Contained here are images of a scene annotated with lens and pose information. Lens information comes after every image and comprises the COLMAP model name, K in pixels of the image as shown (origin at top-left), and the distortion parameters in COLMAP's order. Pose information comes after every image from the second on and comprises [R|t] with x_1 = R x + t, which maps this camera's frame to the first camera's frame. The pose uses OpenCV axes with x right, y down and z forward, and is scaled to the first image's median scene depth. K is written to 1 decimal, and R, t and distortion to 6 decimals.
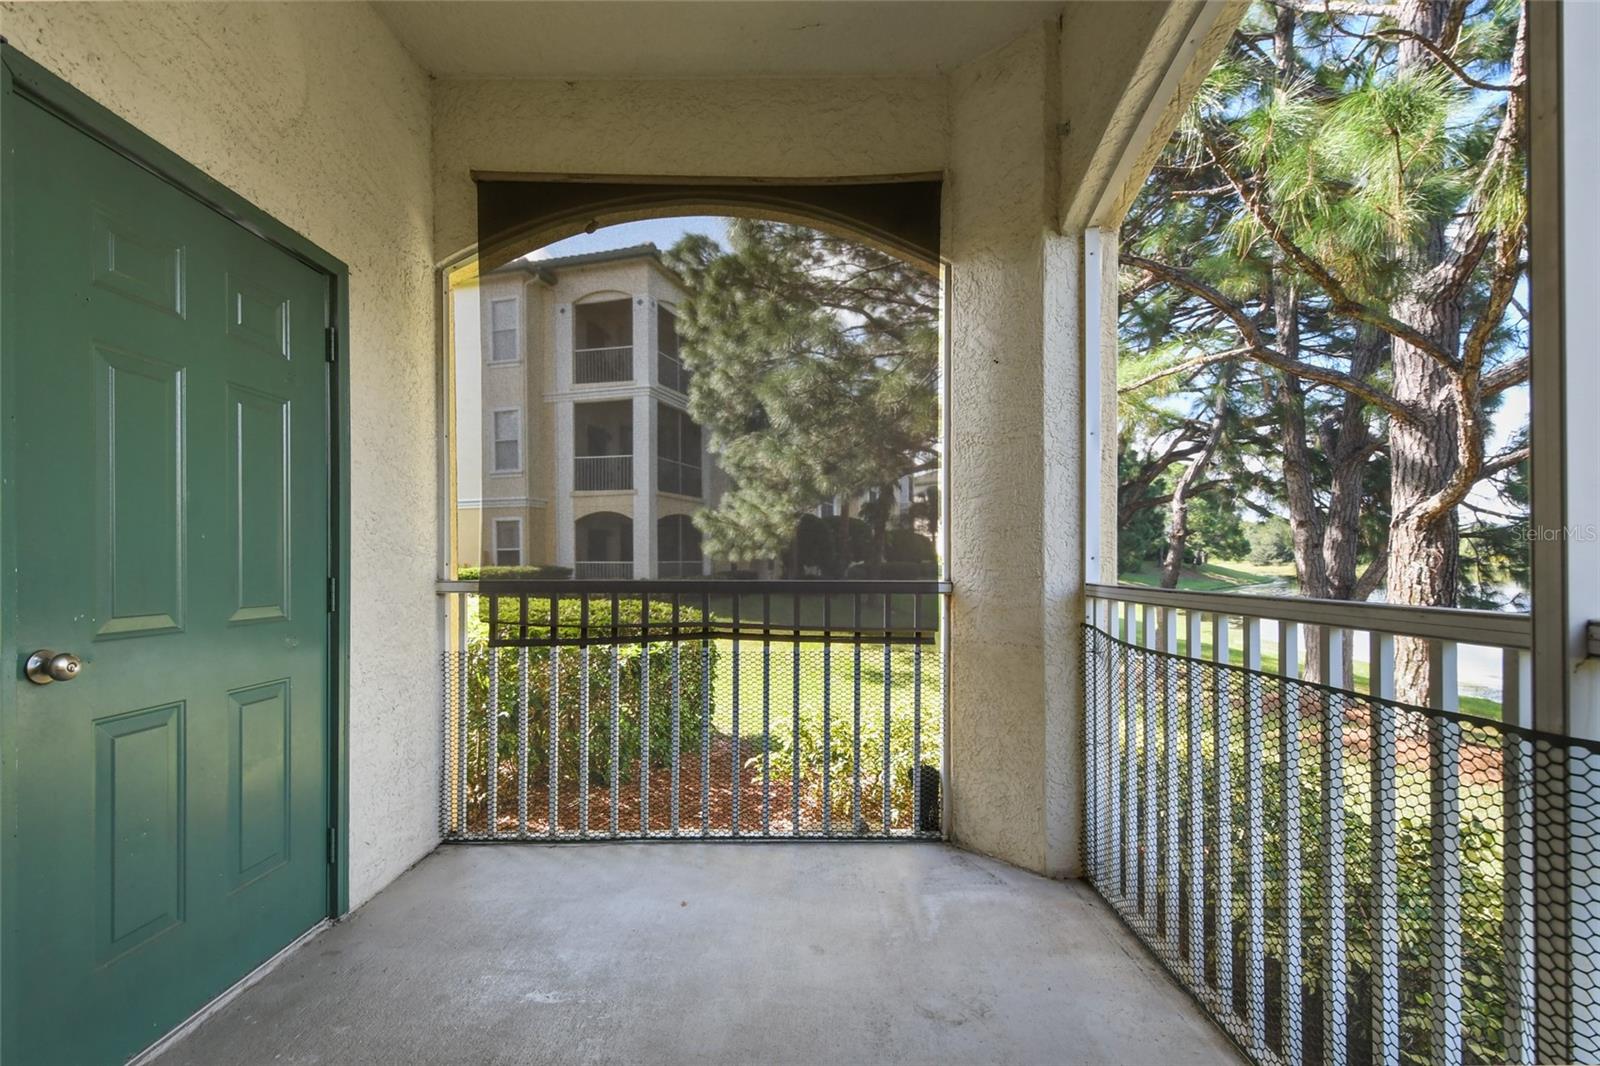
lens RADIAL K [[711.8, 0, 807.1], [0, 711.8, 558.1], [0, 0, 1]] dist [0.017338, -0.016121]
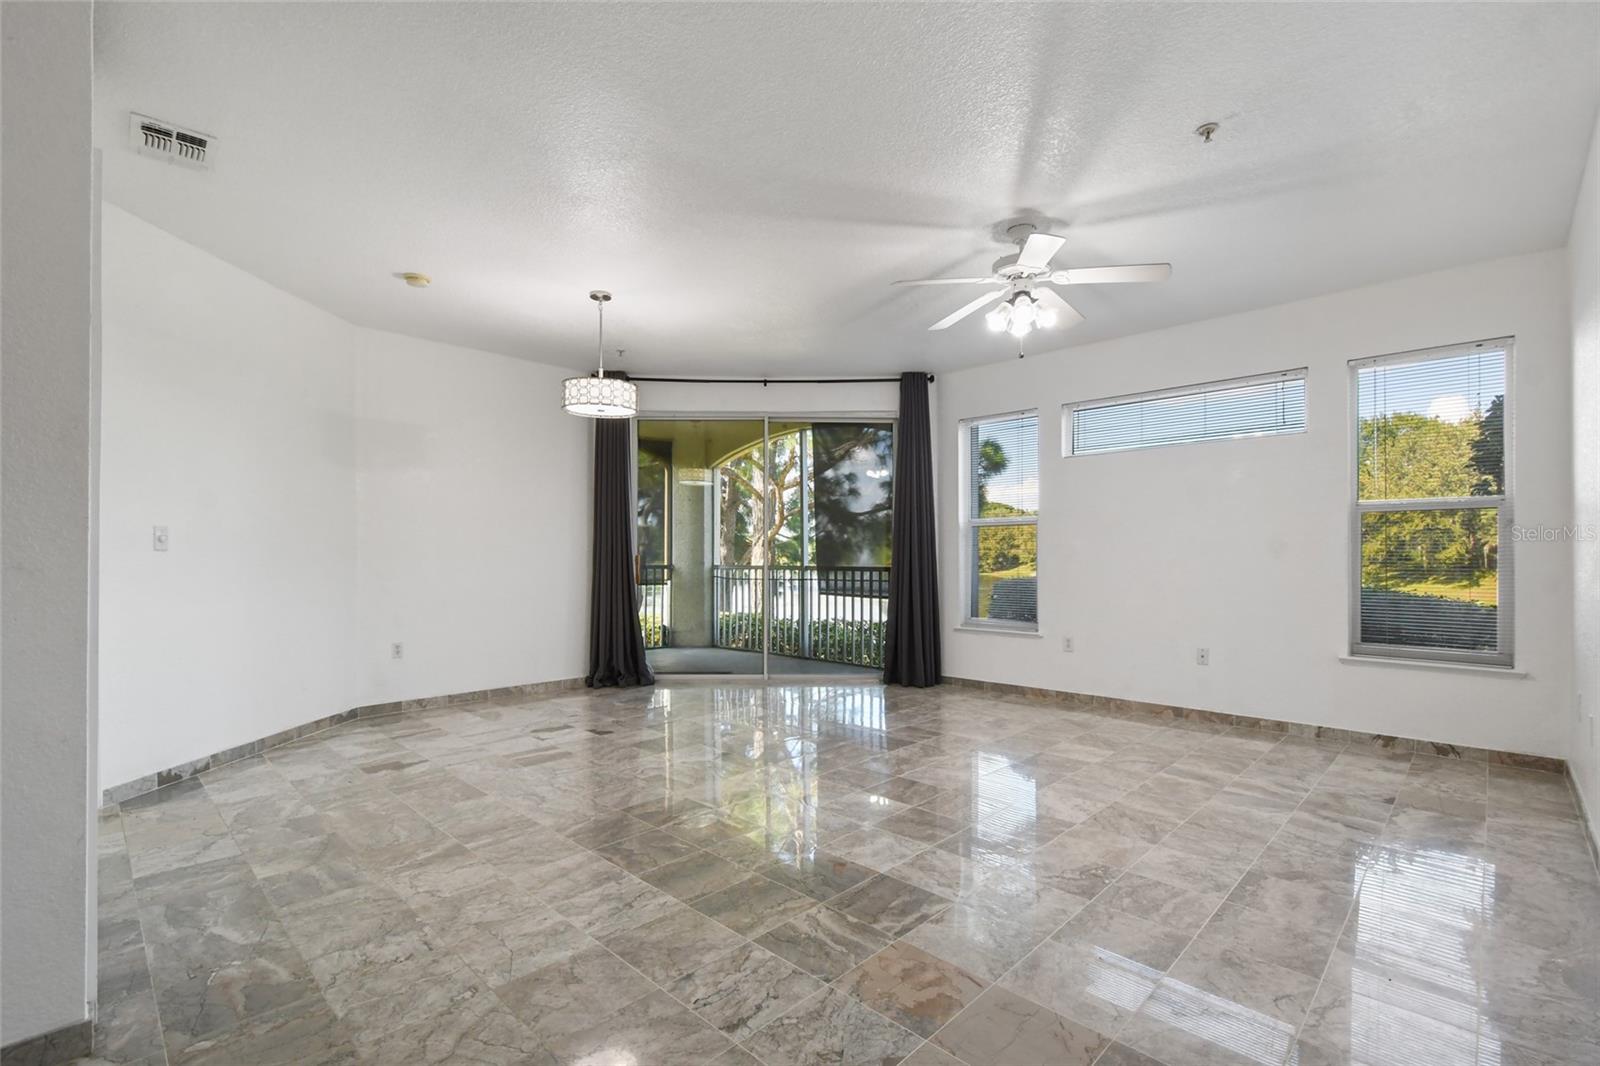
lens RADIAL K [[711.8, 0, 807.1], [0, 711.8, 558.1], [0, 0, 1]] dist [0.017338, -0.016121]
pose [[0.690210, 0.006894, 0.723576, -1.669197], [-0.007486, 0.999969, -0.002386, 0.004576], [-0.723570, -0.003770, 0.690240, -1.619836]]
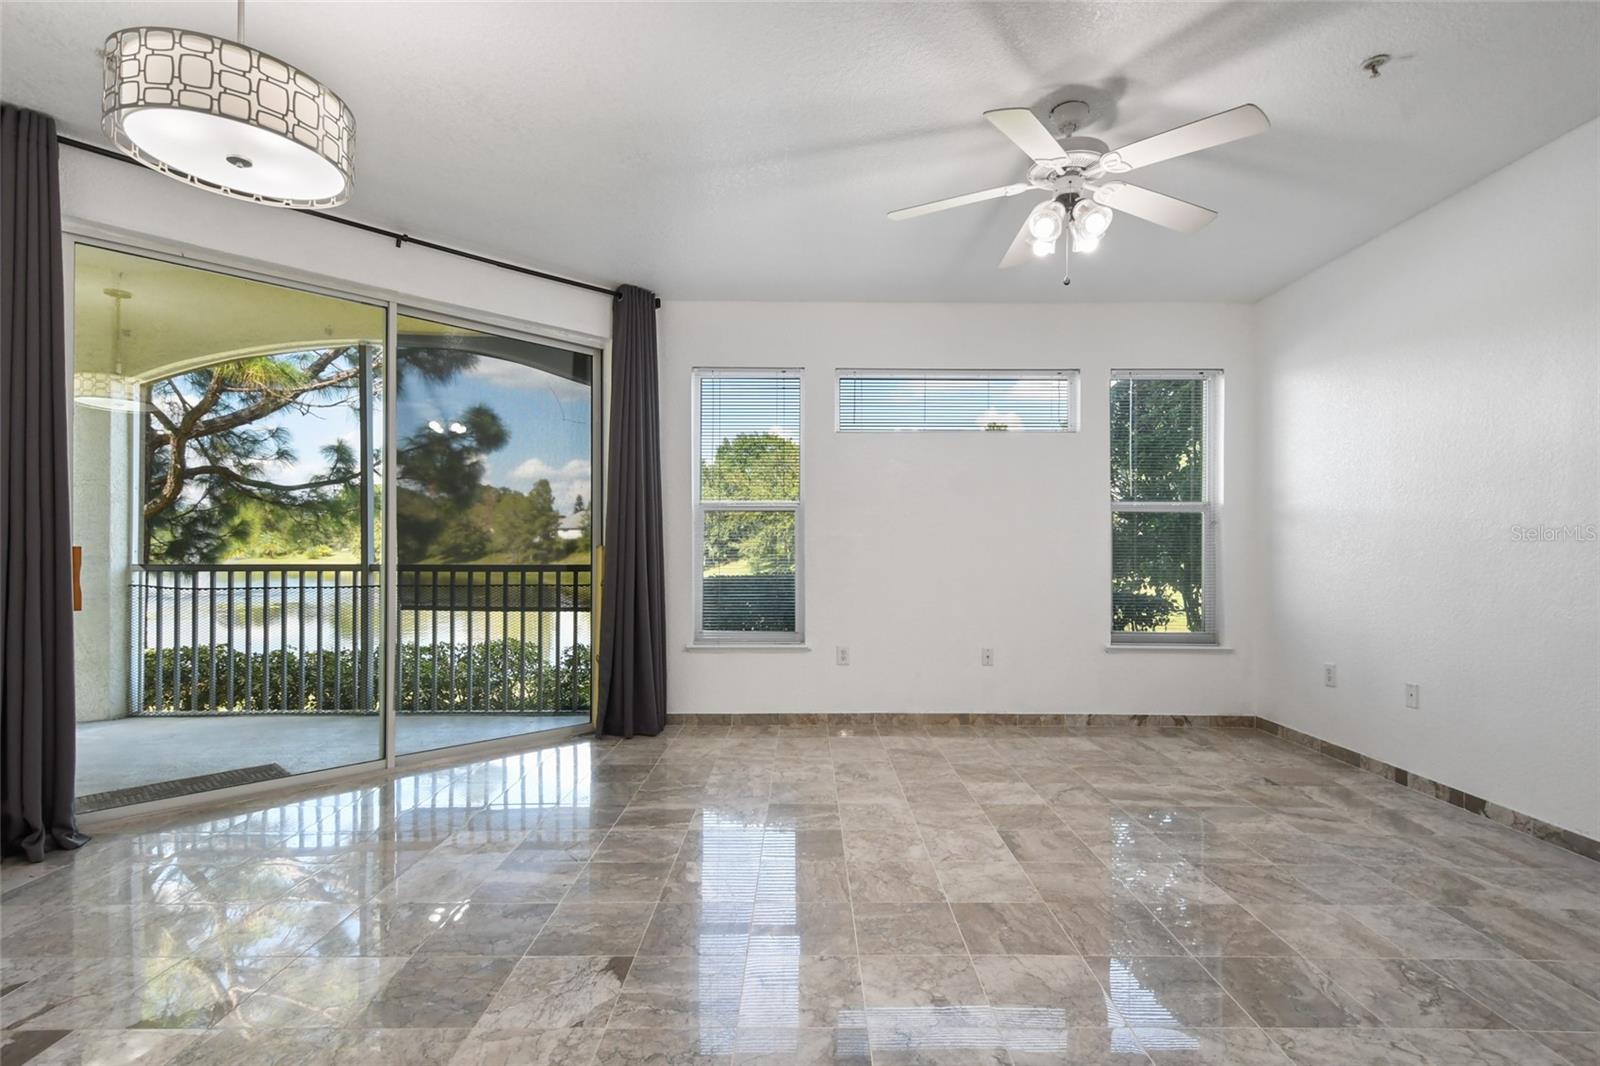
lens RADIAL K [[750.2, 0, 807.1], [0, 750.2, 545.1], [0, 0, 1]] dist [0.022408, -0.011586]
pose [[-0.010304, 0.014795, 0.999837, -1.485606], [-0.005386, 0.999875, -0.014851, 0.003513], [-0.999932, -0.005538, -0.010223, -0.722489]]
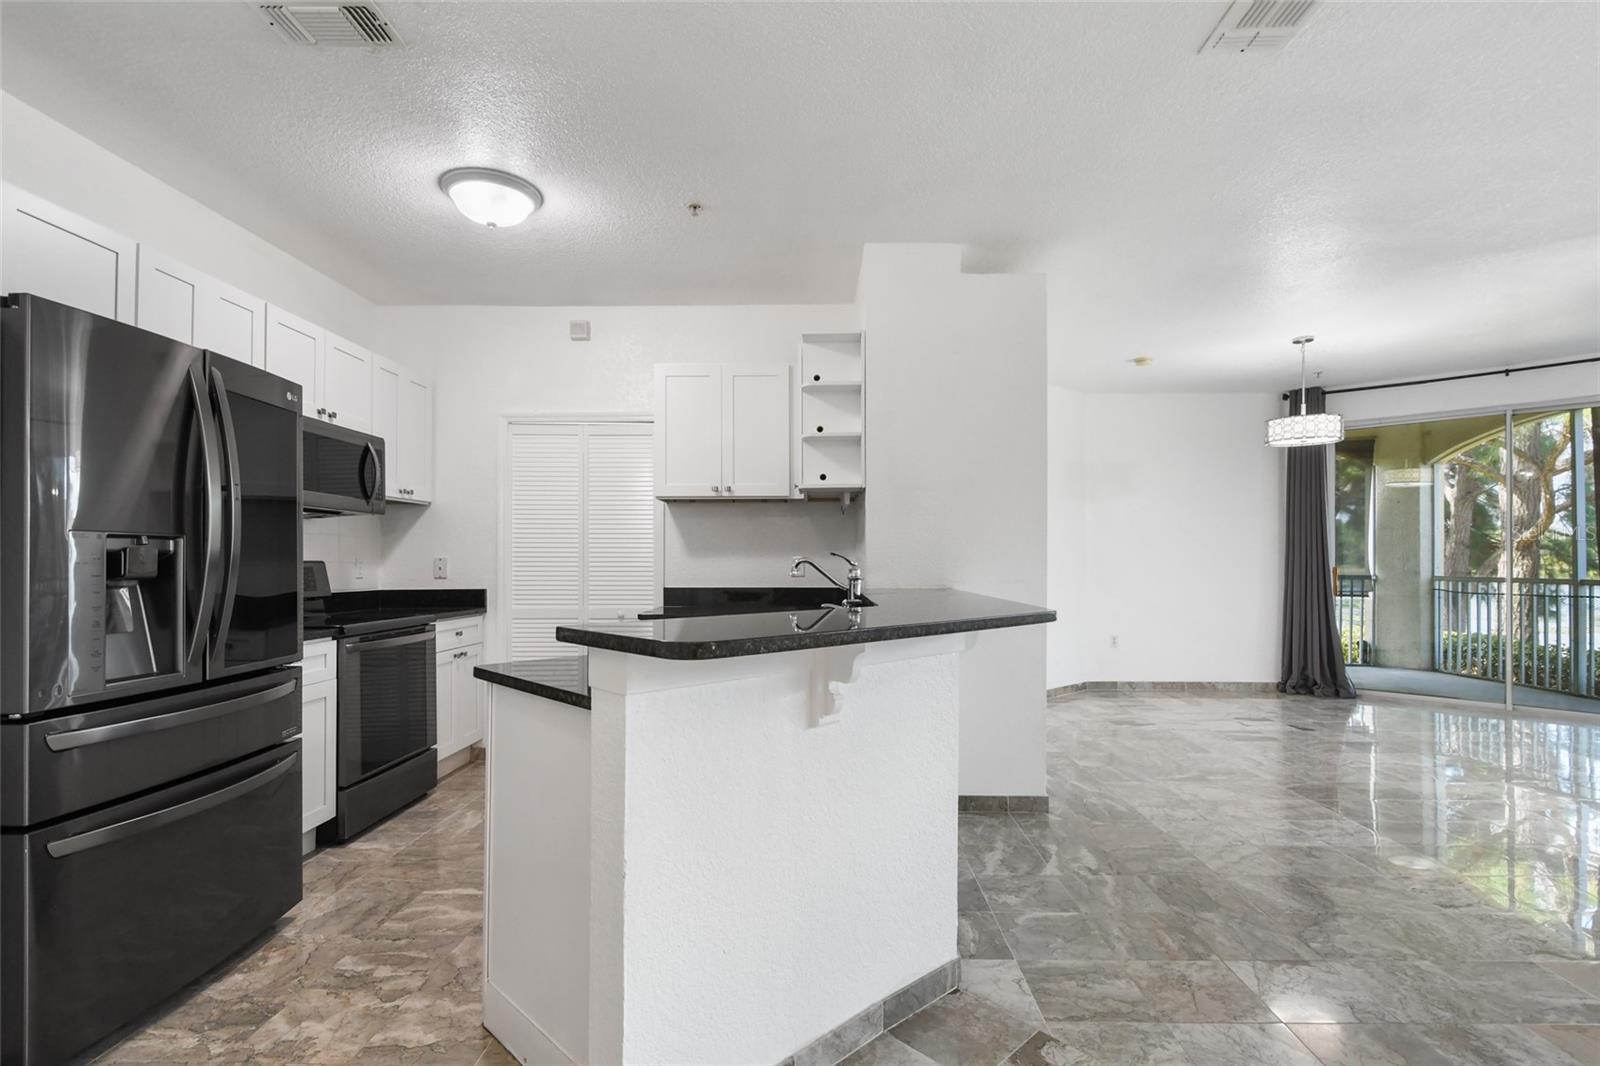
lens RADIAL K [[762.4, 0, 808.2], [0, 762.4, 556.1], [0, 0, 1]] dist [0.018709, -0.013726]
pose [[0.999932, 0.008742, -0.007693, -2.035479], [-0.008752, 0.999961, -0.001309, -0.020707], [0.007681, 0.001377, 0.999970, -2.086298]]
